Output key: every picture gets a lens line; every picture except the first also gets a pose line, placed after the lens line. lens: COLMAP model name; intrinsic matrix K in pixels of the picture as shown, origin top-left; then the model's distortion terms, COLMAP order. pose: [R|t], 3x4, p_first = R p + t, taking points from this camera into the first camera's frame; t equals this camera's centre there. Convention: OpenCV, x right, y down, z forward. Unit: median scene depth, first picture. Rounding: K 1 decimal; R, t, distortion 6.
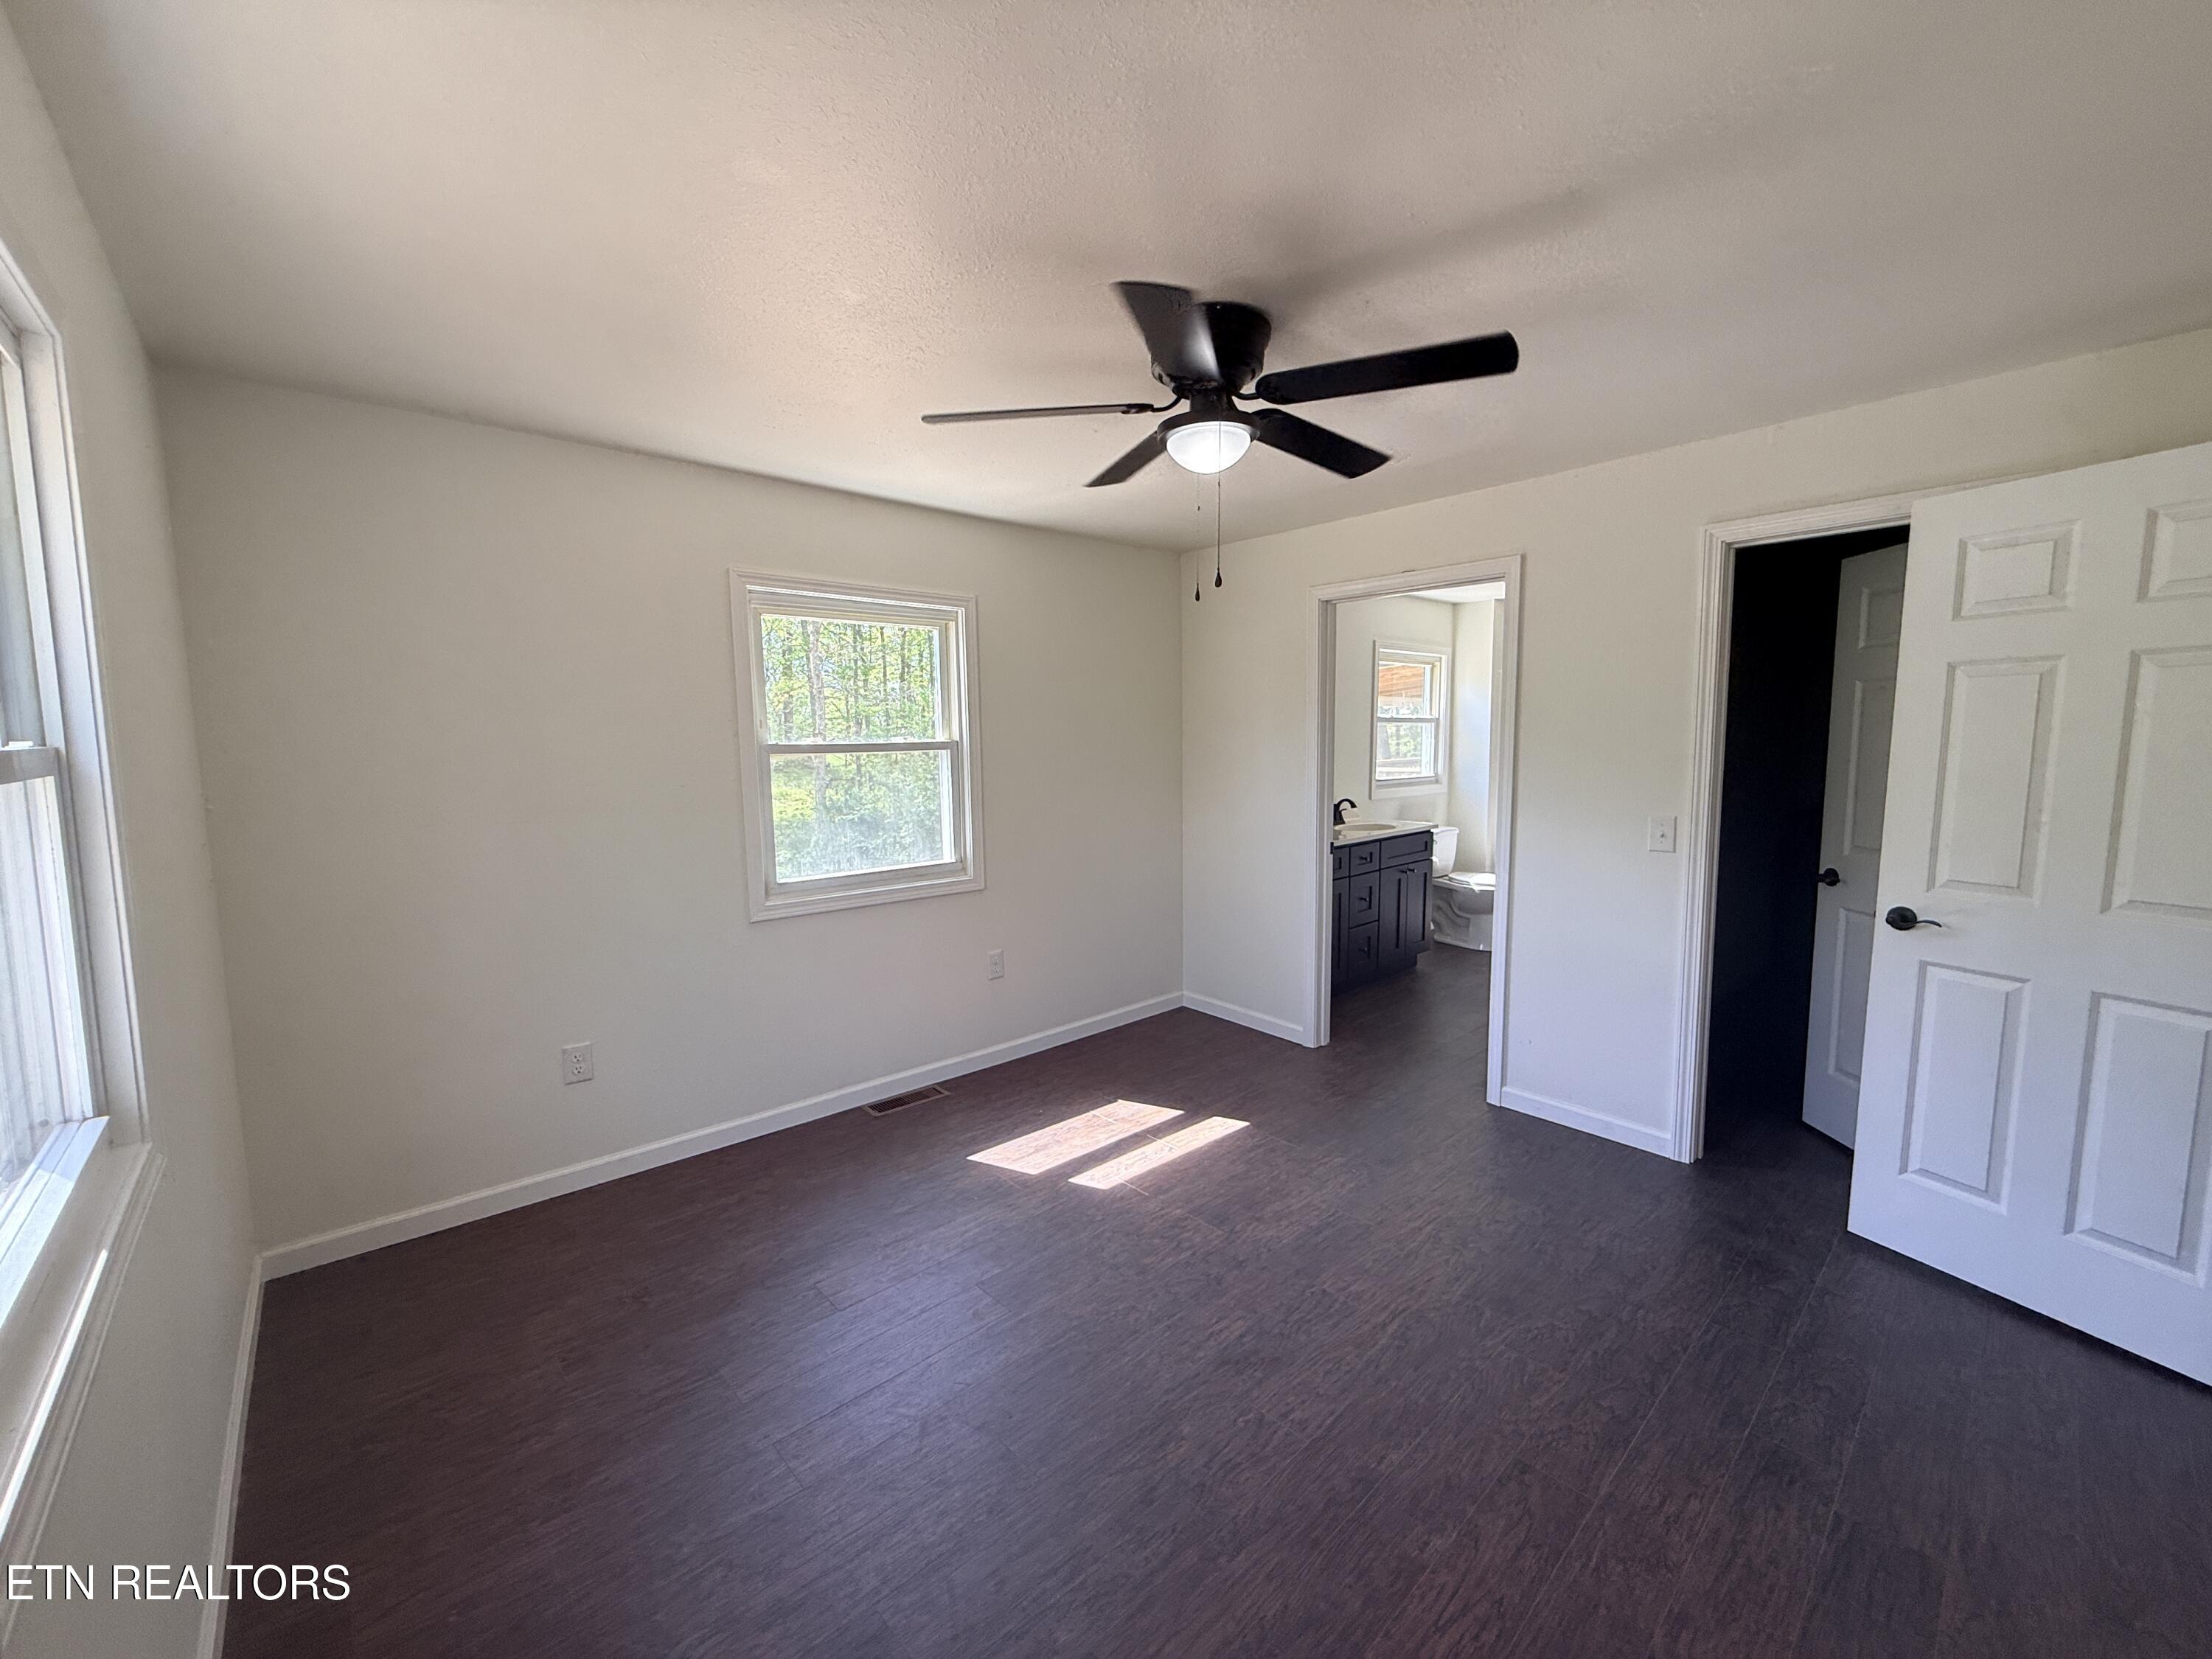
lens RADIAL K [[881.0, 0, 1117.8], [0, 881.0, 823.6], [0, 0, 1]] dist [0.003634, 0.000003]
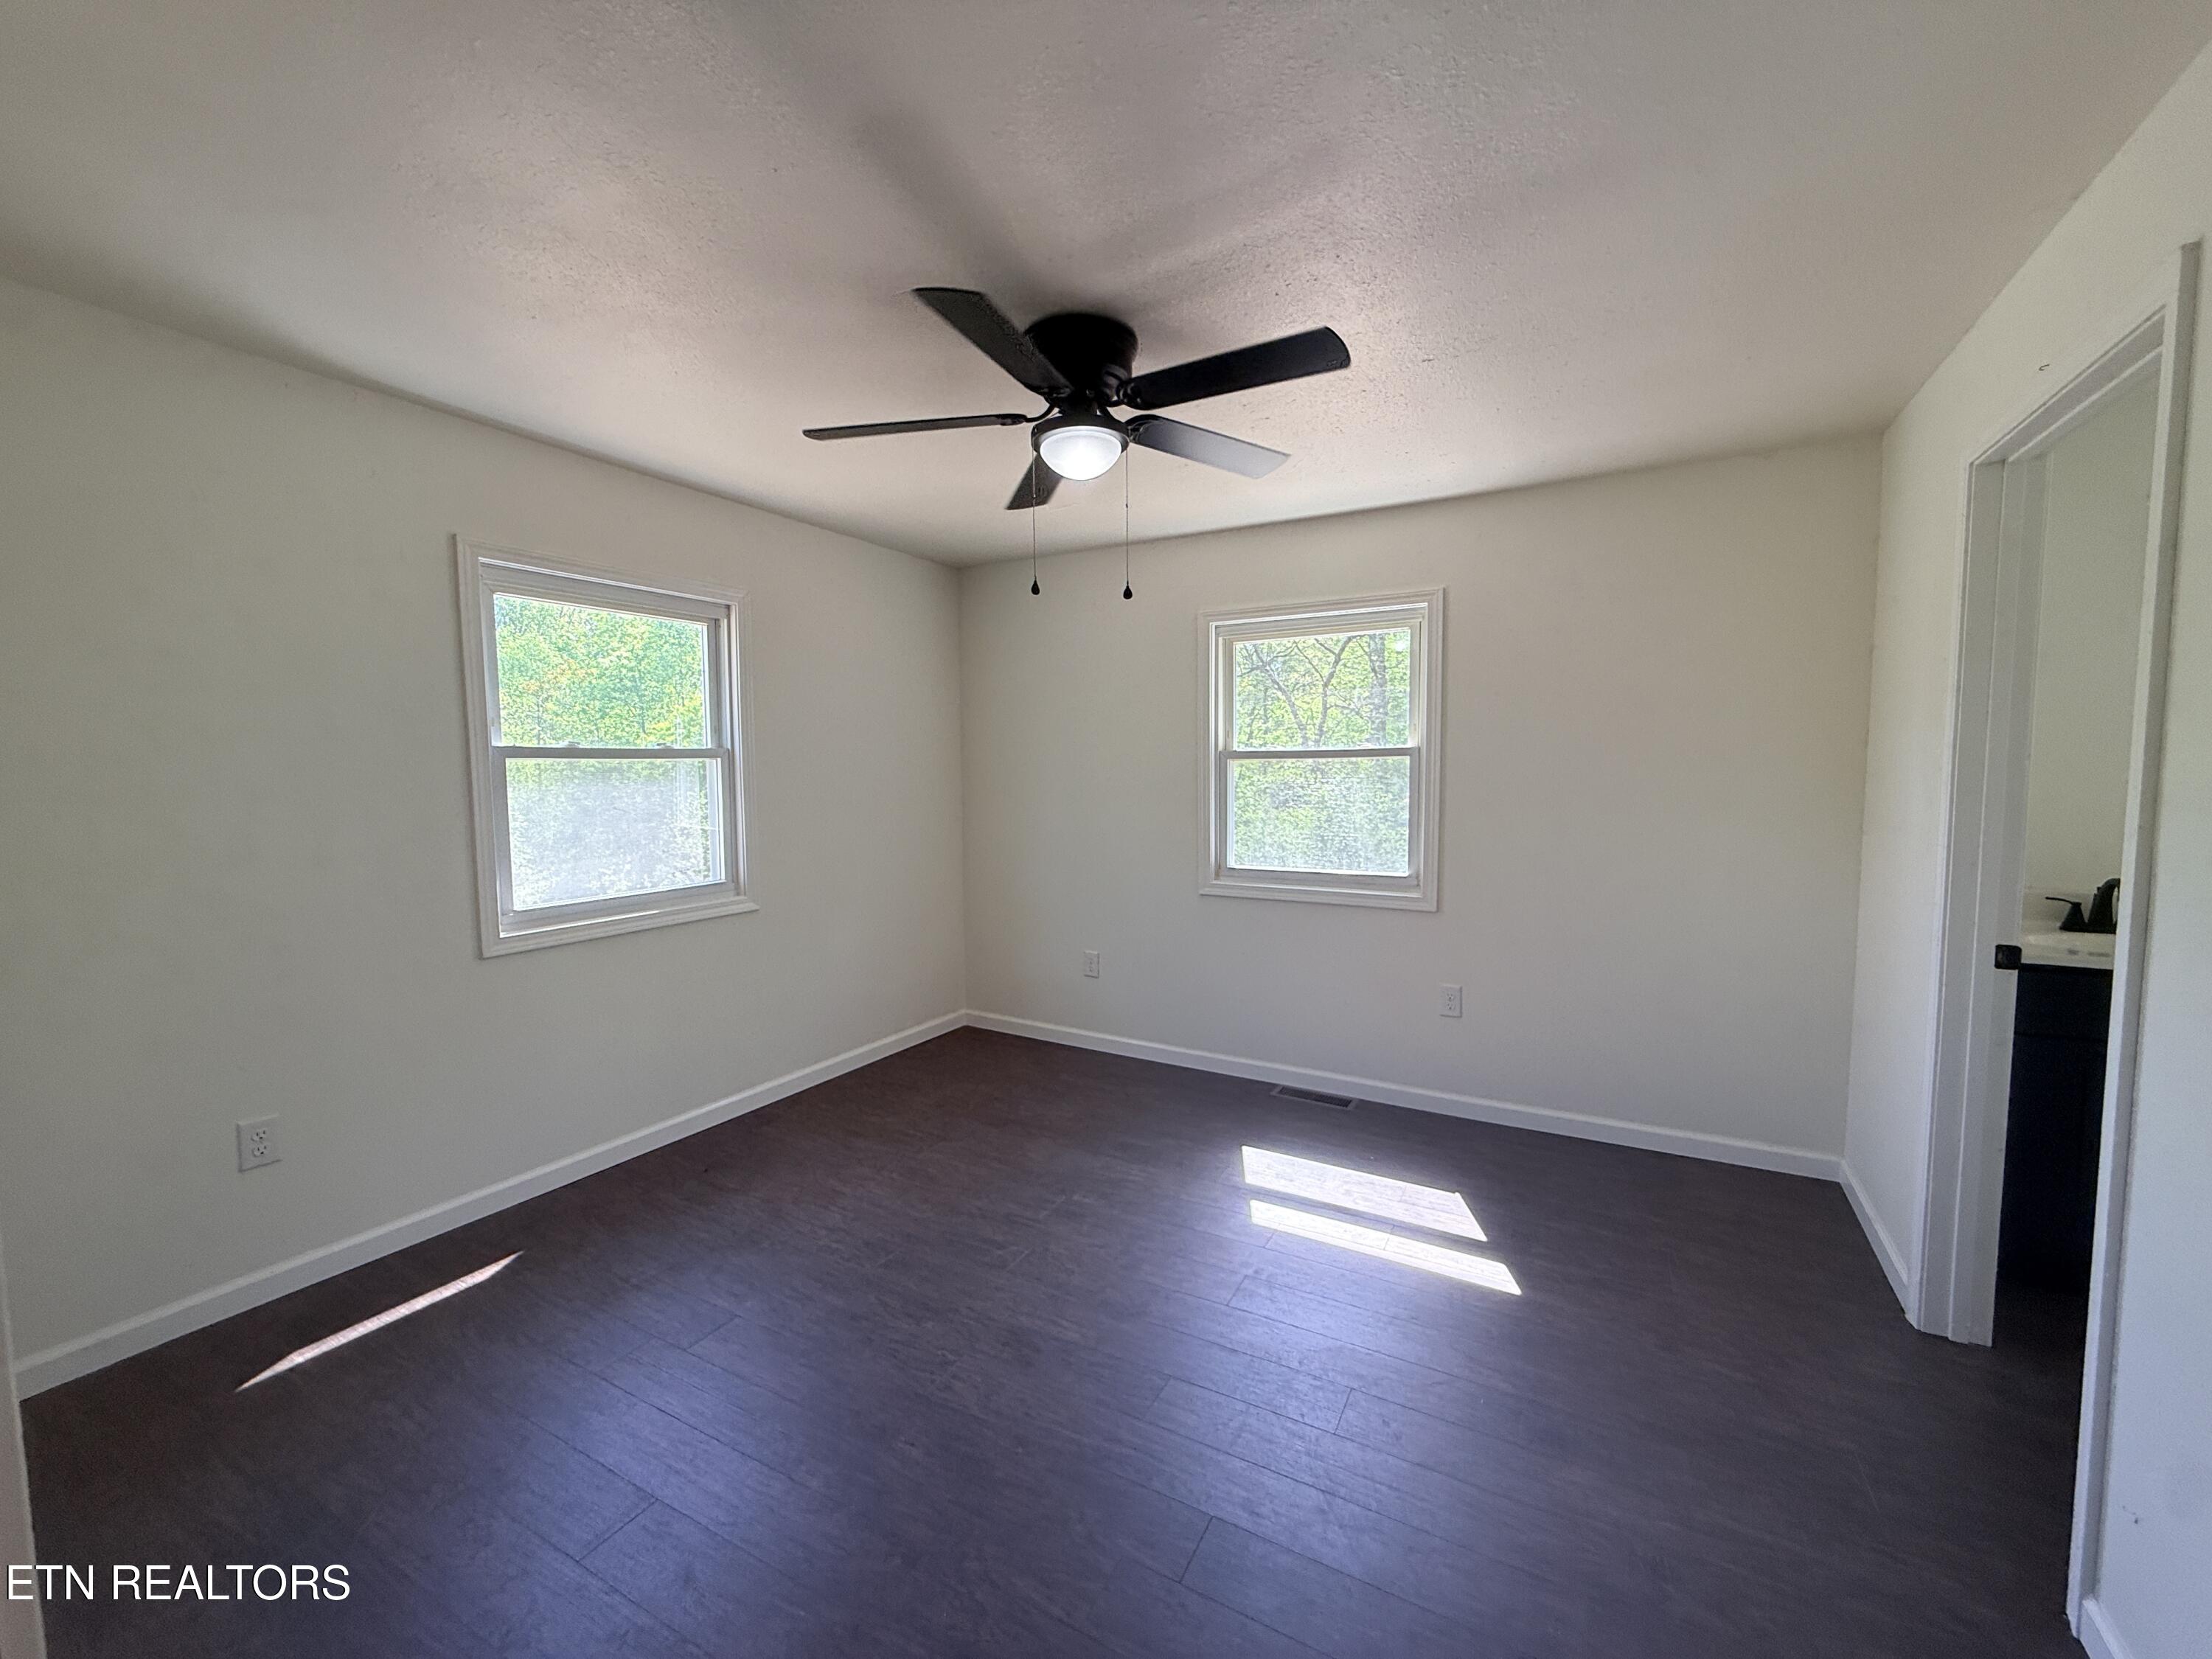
lens RADIAL K [[881.0, 0, 1097.9], [0, 881.0, 830.5], [0, 0, 1]] dist [0.003634, 0.000003]
pose [[0.312782, 0.072231, -0.947075, 0.664740], [-0.091033, 0.994794, 0.045805, -0.020155], [0.945453, 0.071888, 0.317729, 0.438523]]
